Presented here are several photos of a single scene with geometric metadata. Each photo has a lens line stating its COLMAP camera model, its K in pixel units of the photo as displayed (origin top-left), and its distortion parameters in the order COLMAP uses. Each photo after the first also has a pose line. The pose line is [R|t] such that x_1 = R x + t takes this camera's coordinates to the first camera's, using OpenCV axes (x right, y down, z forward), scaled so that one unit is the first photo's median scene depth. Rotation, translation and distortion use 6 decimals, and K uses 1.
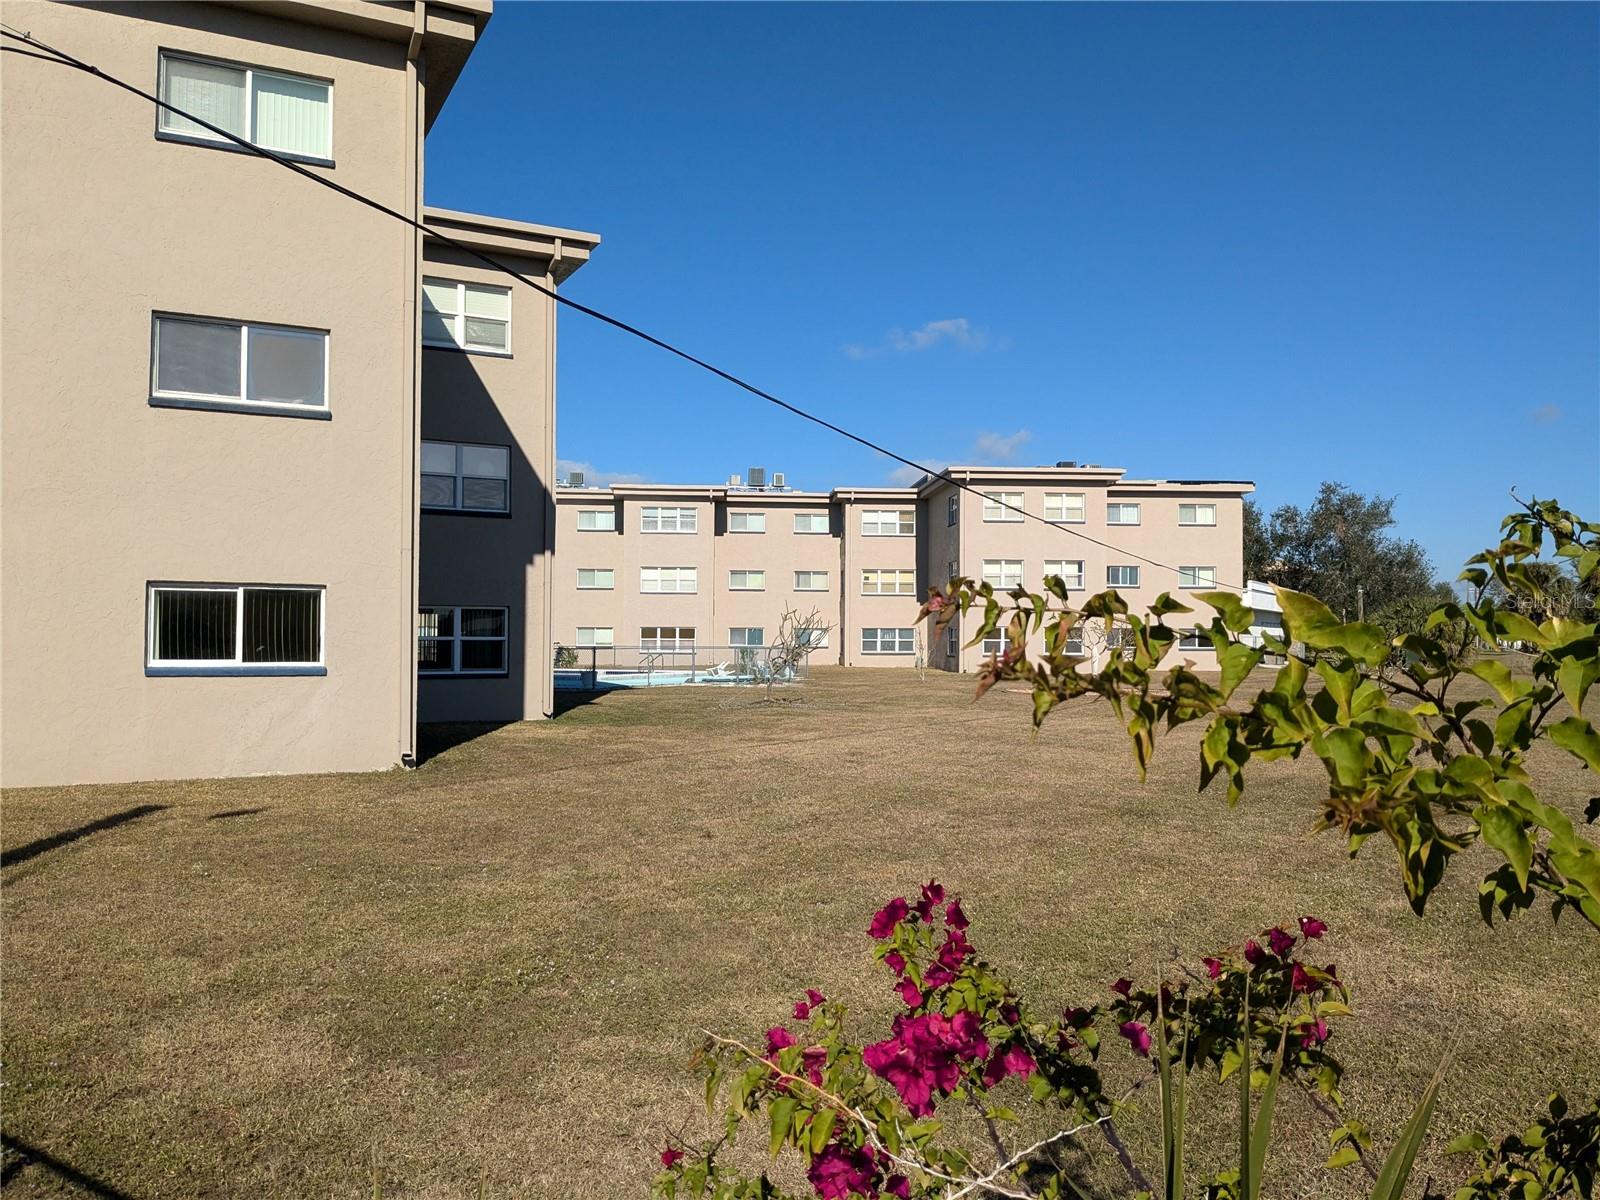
lens RADIAL K [[1289.1, 0, 805.8], [0, 1289.1, 613.3], [0, 0, 1]] dist [0.029848, -0.063924]
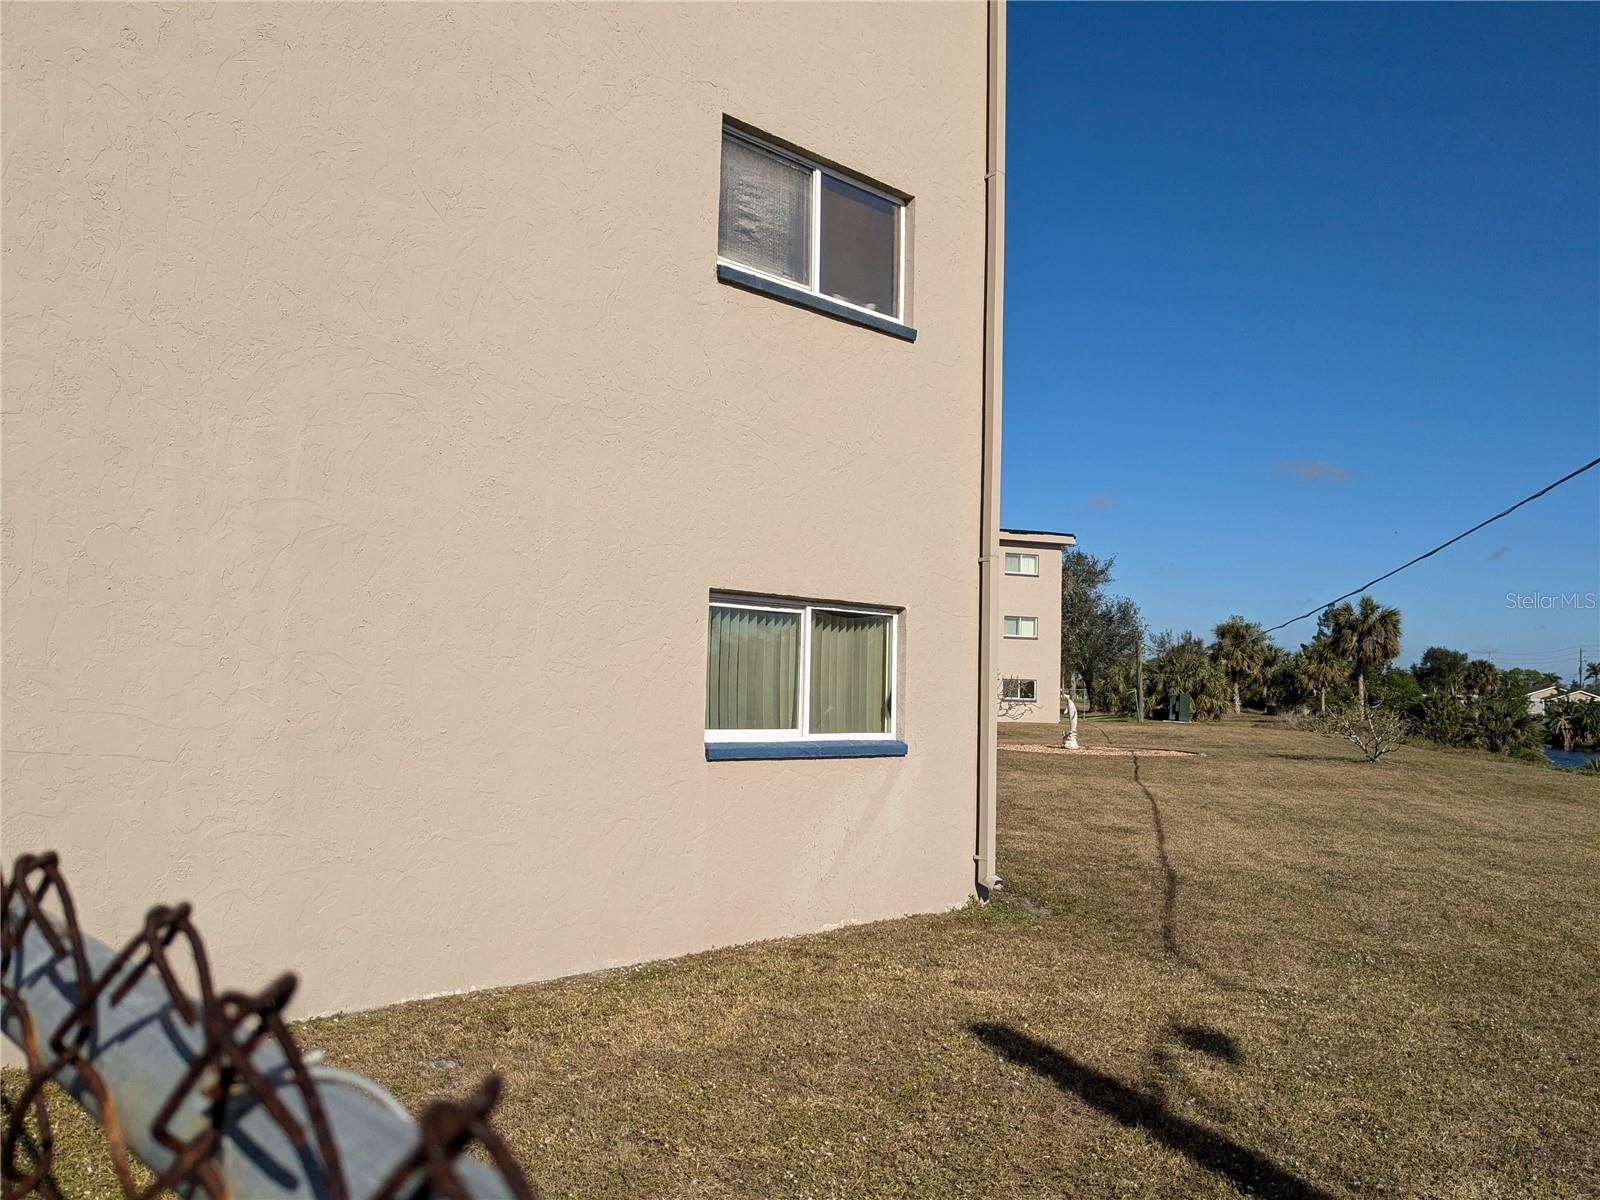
lens RADIAL K [[1289.1, 0, 788.2], [0, 1289.1, 615.4], [0, 0, 1]] dist [0.029848, -0.063924]
pose [[0.960745, 0.035846, 0.275109, -0.588753], [-0.027616, 0.999049, -0.033732, 0.003993], [-0.276057, 0.024810, 0.960821, 0.425393]]
